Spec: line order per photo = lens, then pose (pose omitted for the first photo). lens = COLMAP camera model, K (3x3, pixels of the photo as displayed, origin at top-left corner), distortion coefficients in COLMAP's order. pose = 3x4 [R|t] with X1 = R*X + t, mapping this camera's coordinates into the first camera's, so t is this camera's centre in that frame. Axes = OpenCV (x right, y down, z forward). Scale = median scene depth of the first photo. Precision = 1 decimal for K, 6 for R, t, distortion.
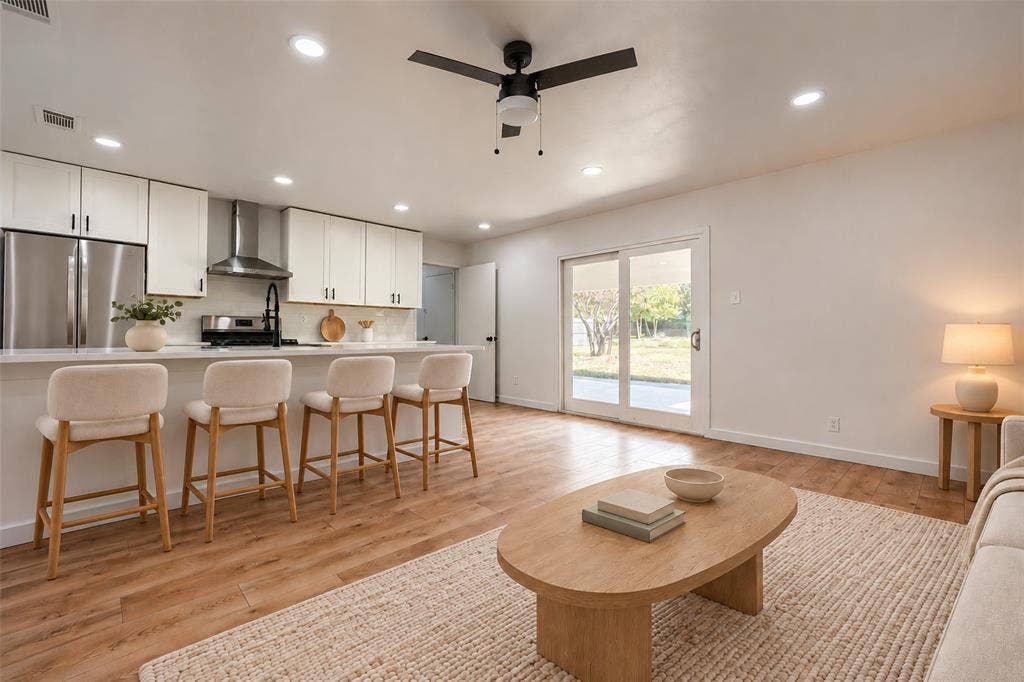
lens RADIAL K [[484.8, 0, 517.8], [0, 484.8, 336.5], [0, 0, 1]] dist [0.018229, 0.000195]
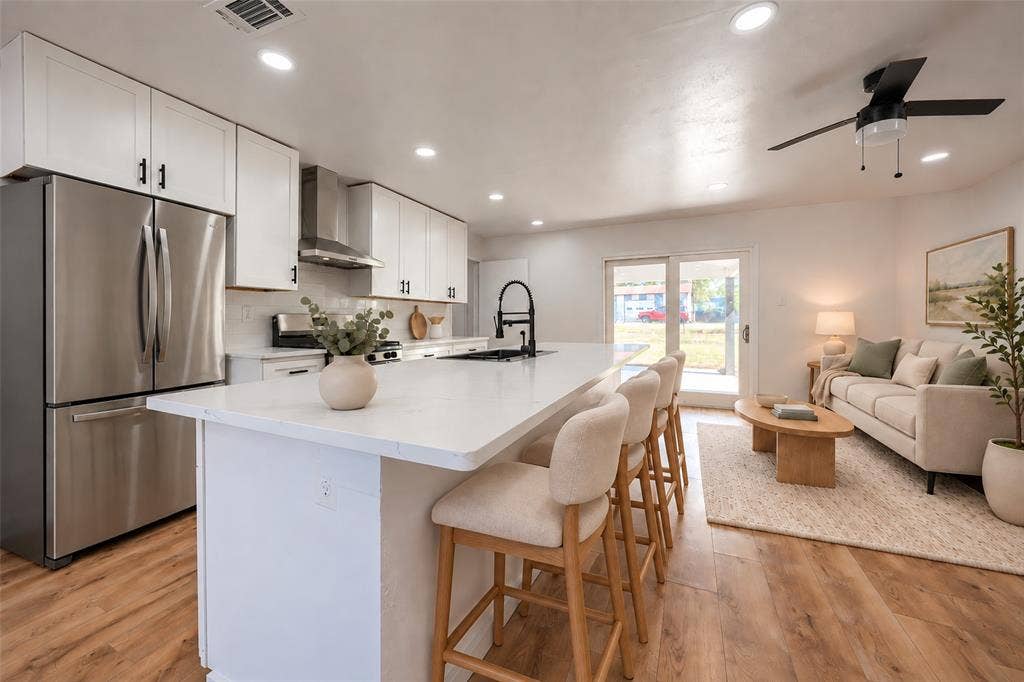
lens RADIAL K [[416.5, 0, 540.0], [0, 416.5, 325.8], [0, 0, 1]] dist [-0.007155, -0.000089]
pose [[0.913047, -0.011724, 0.407685, -0.482088], [0.006503, 0.999878, 0.014189, -0.027438], [-0.407802, -0.010304, 0.913012, 0.220687]]
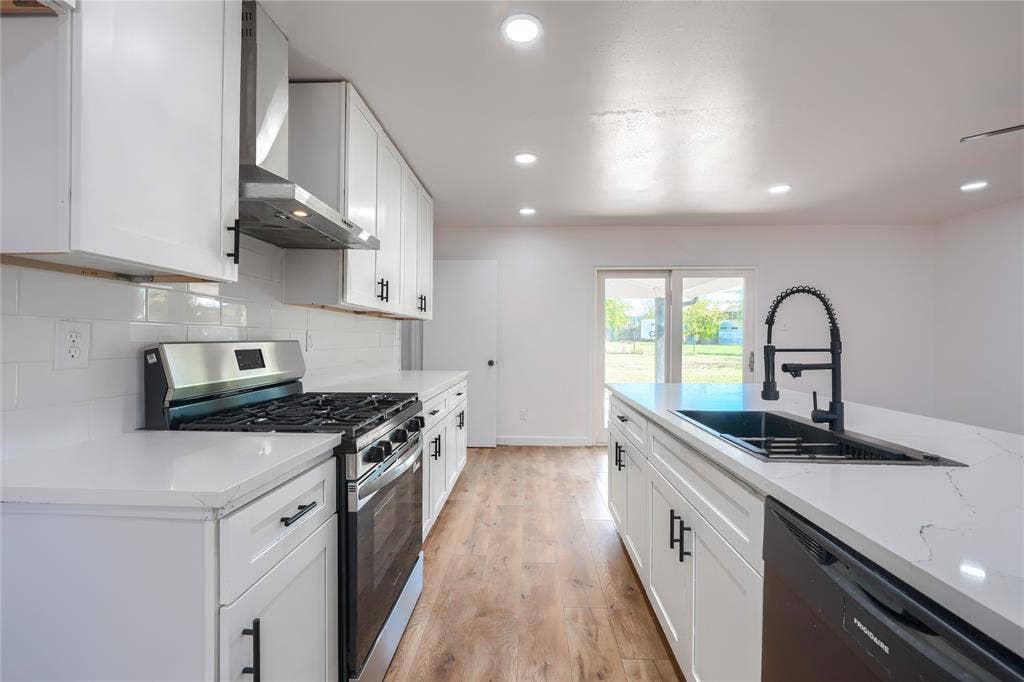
lens RADIAL K [[416.5, 0, 517.1], [0, 416.5, 344.4], [0, 0, 1]] dist [-0.007155, -0.000089]
pose [[0.708021, -0.012476, 0.706081, -0.607455], [-0.003955, 0.999758, 0.021632, -0.043911], [-0.706180, -0.018109, 0.707801, 0.629202]]
